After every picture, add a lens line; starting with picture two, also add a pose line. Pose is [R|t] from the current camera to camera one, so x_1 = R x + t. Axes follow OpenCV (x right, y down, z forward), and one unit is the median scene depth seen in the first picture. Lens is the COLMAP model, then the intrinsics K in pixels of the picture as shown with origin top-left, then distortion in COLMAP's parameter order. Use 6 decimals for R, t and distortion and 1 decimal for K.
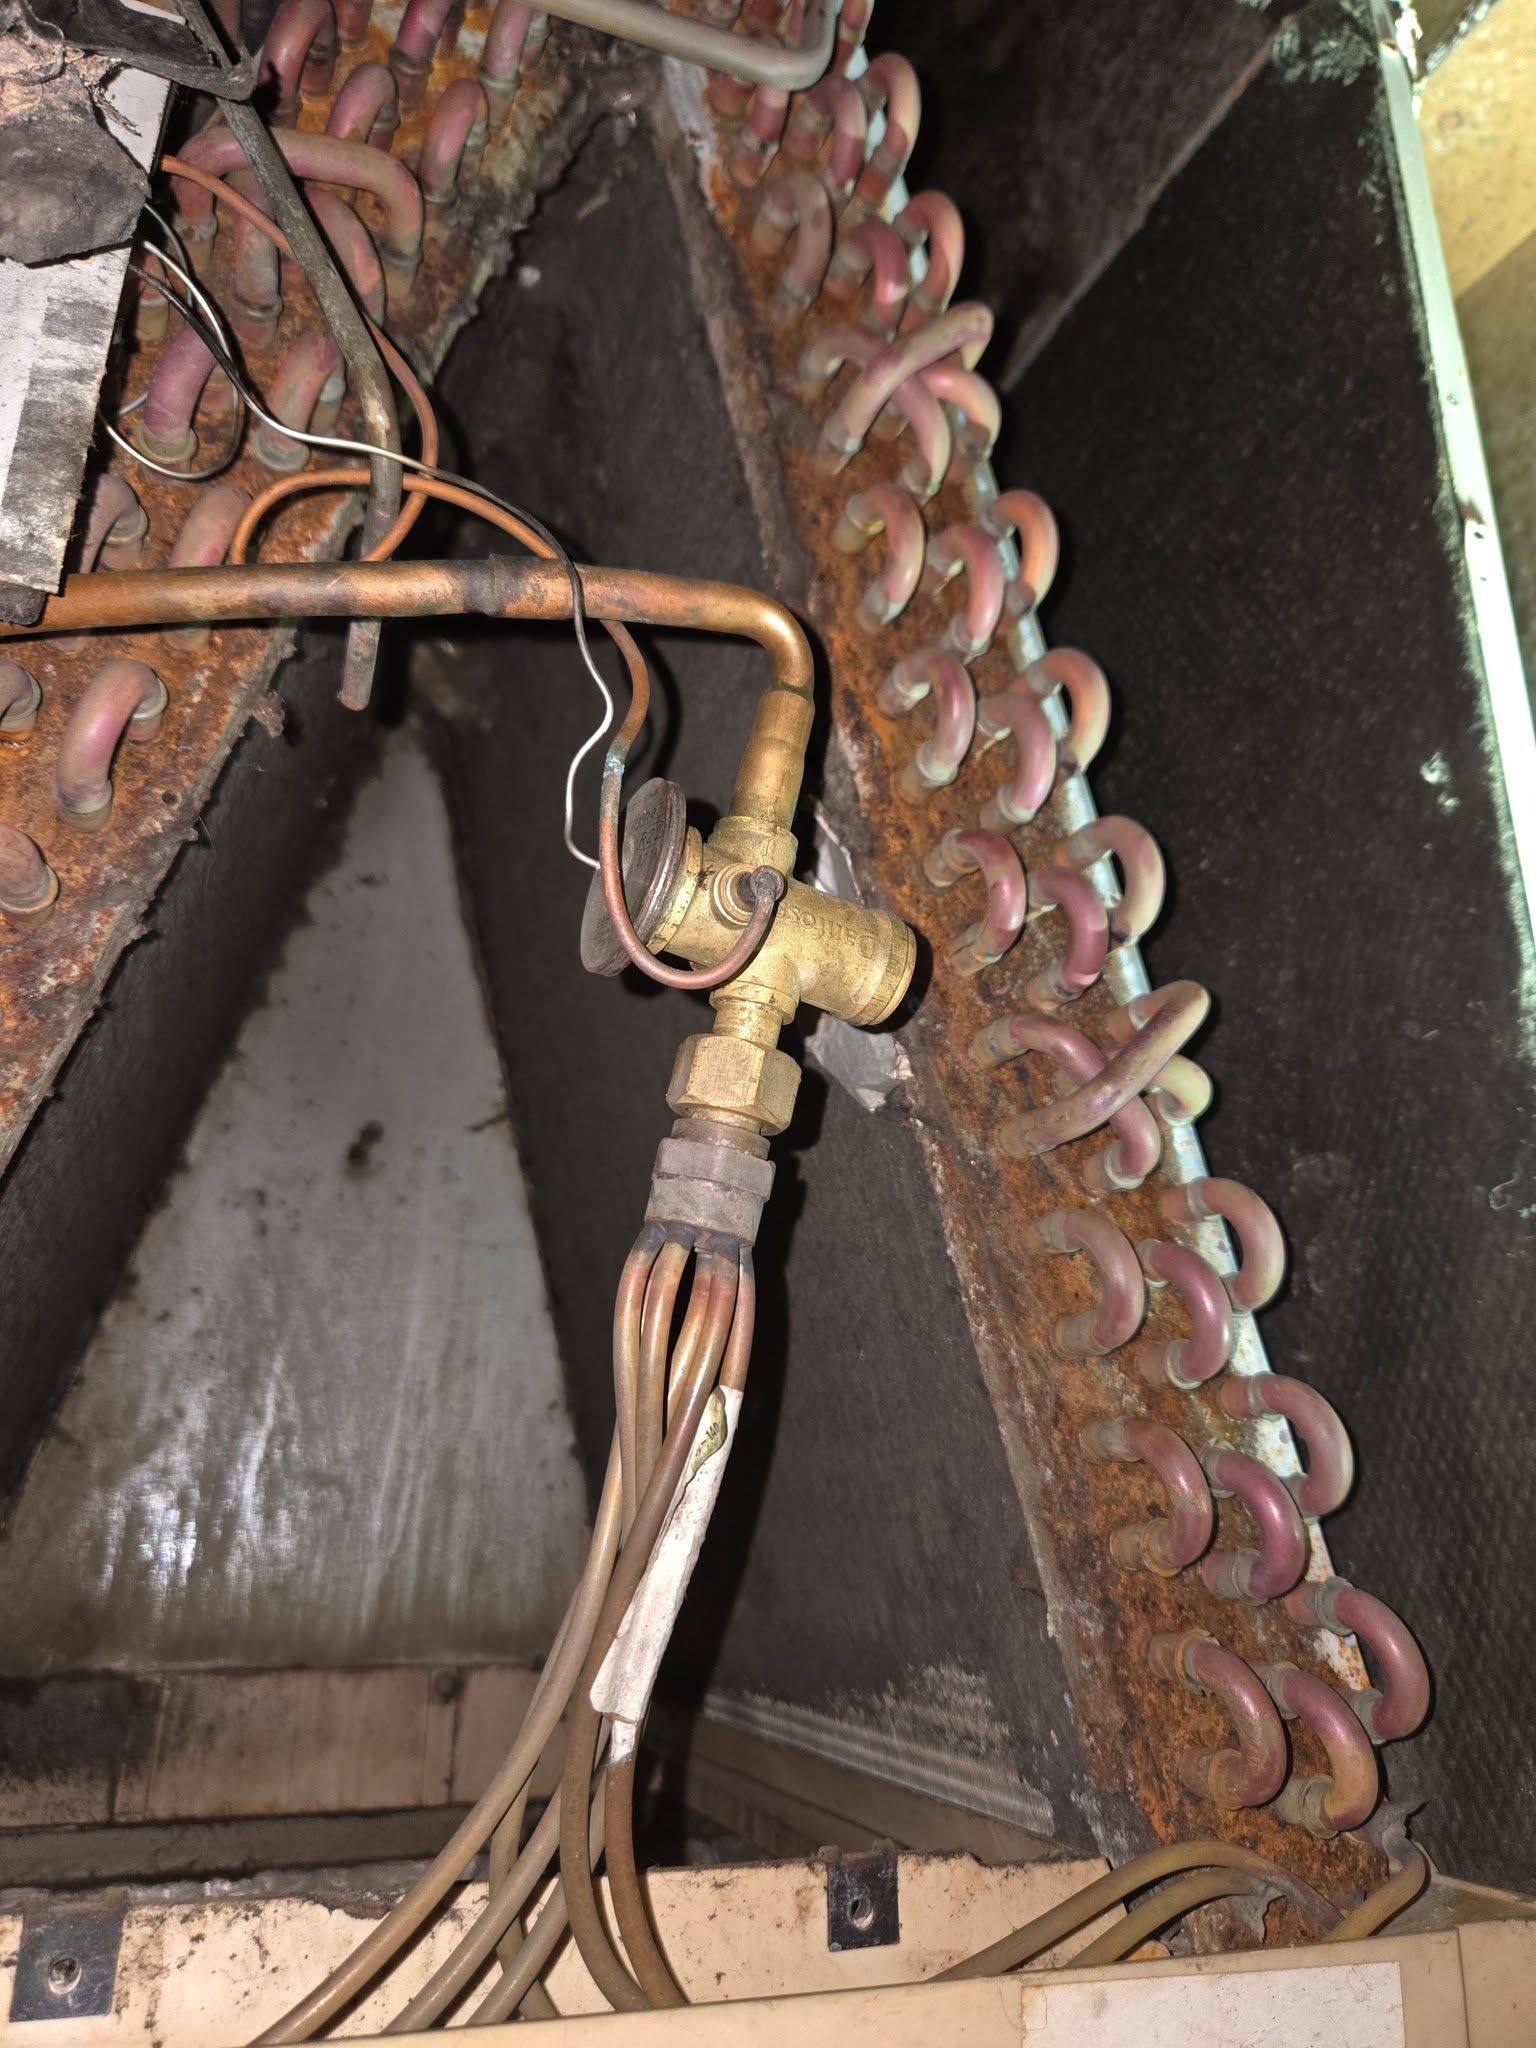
lens RADIAL K [[1461.5, 0, 814.3], [0, 1461.5, 1025.5], [0, 0, 1]] dist [0.042164, -0.051616]
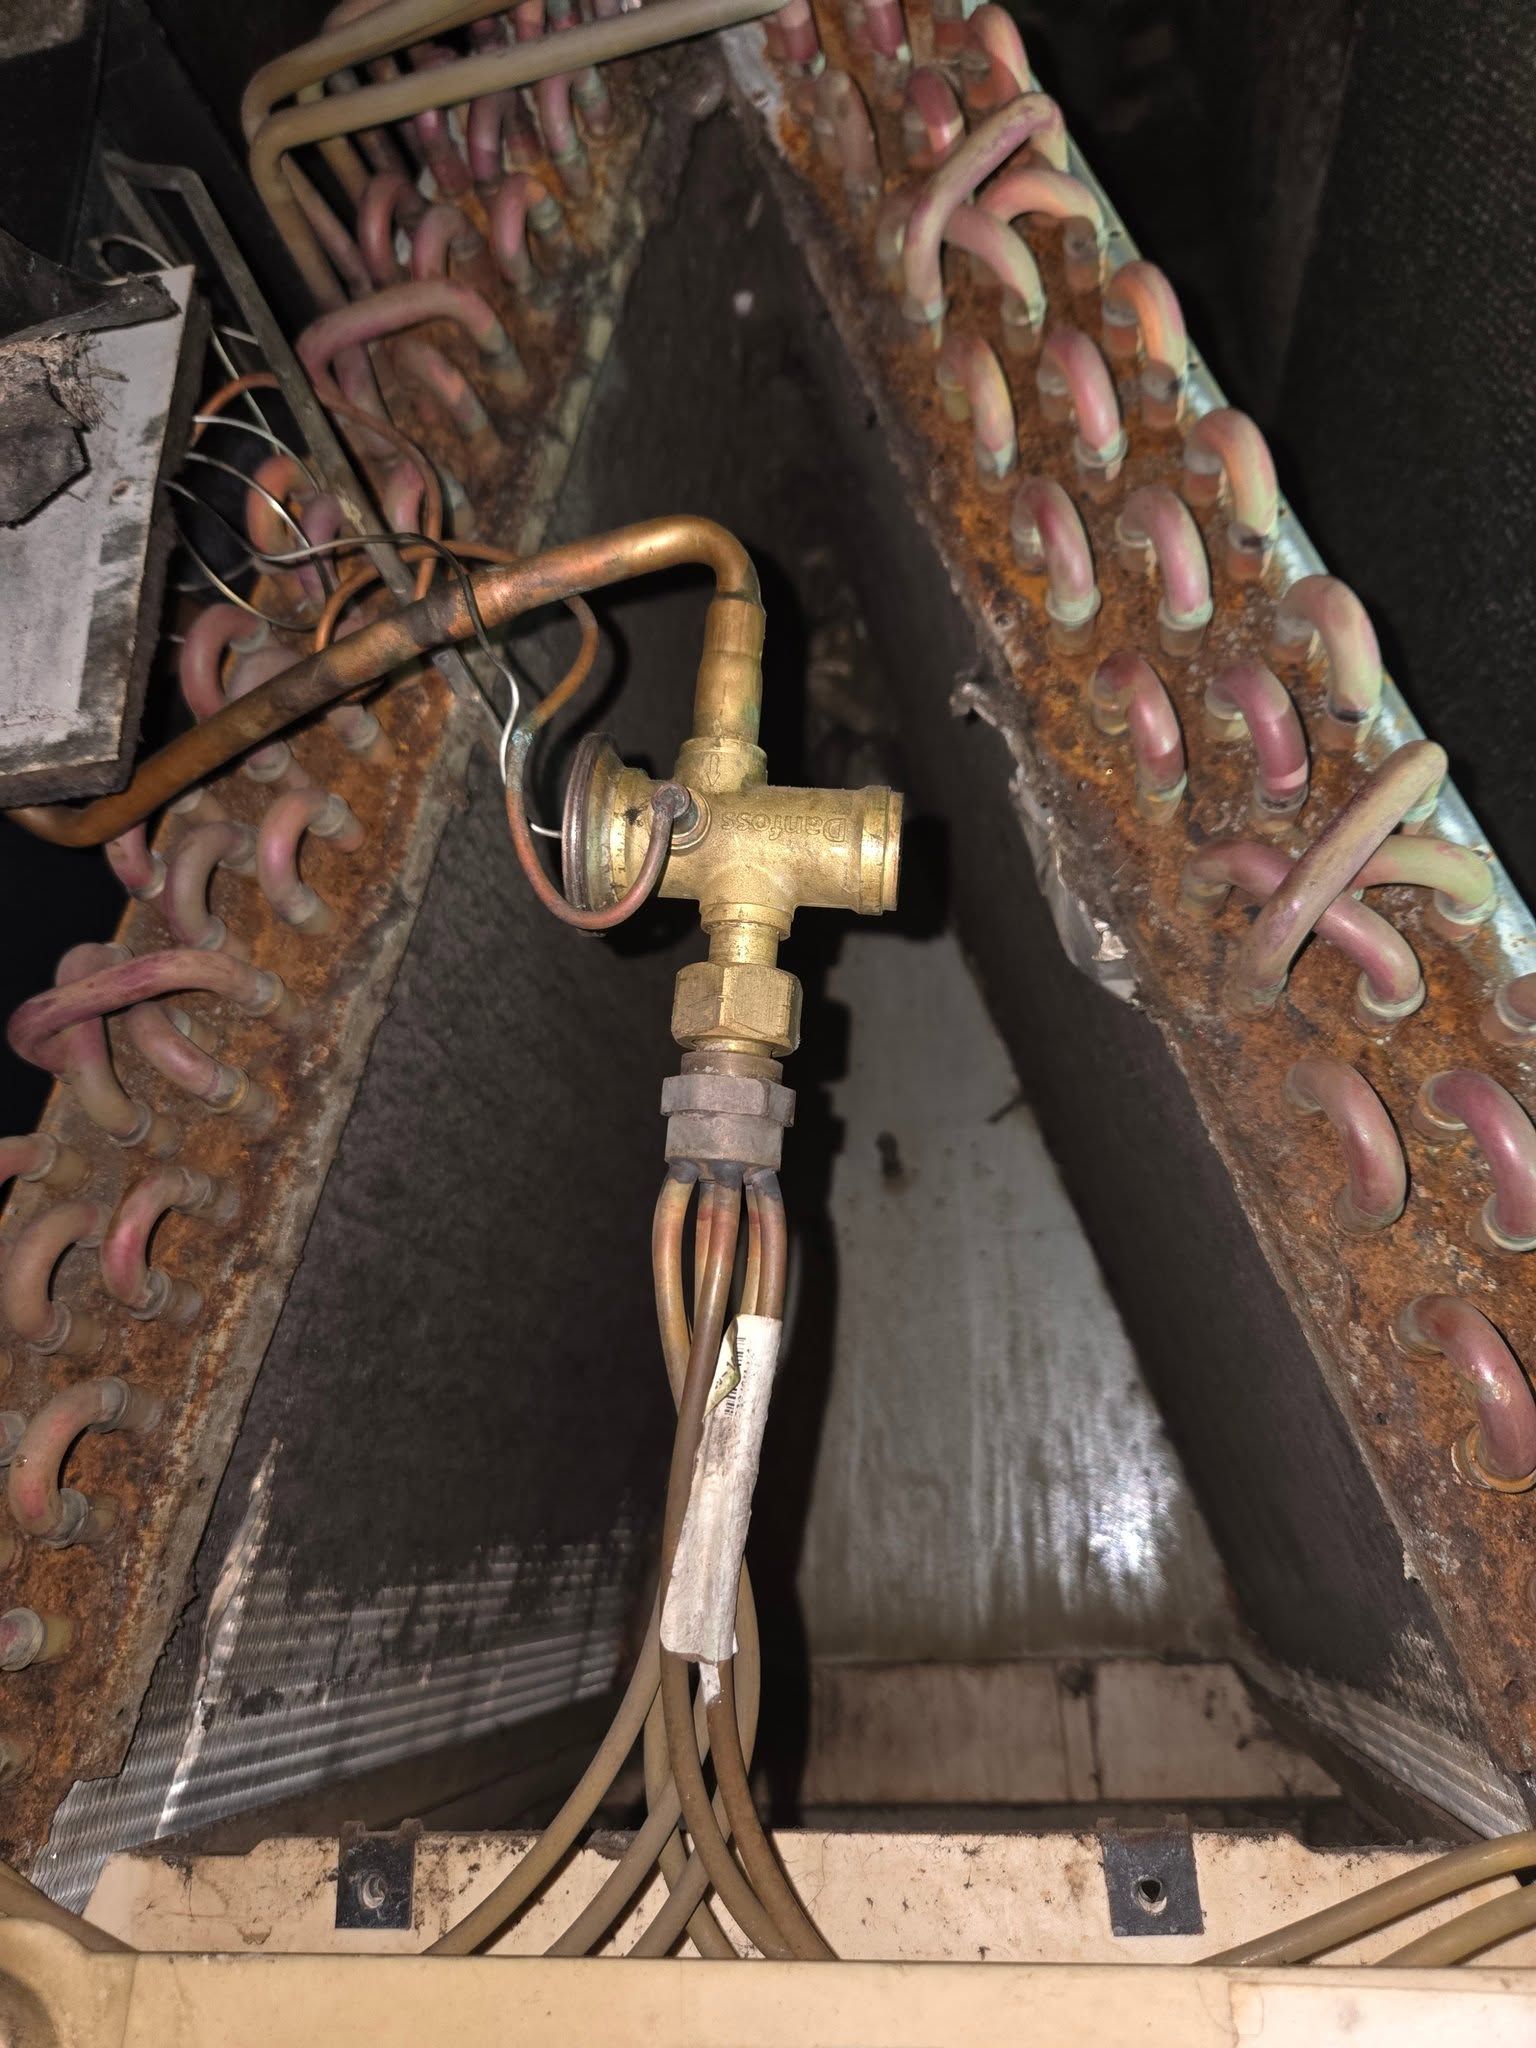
lens RADIAL K [[1481.4, 0, 768.0], [0, 1481.4, 1024.0], [0, 0, 1]] dist [0.027774, -0.034320]
pose [[0.820386, -0.239843, -0.519079, 0.362118], [0.233877, 0.969120, -0.078152, 0.101422], [0.521794, -0.057286, 0.851146, 0.138351]]
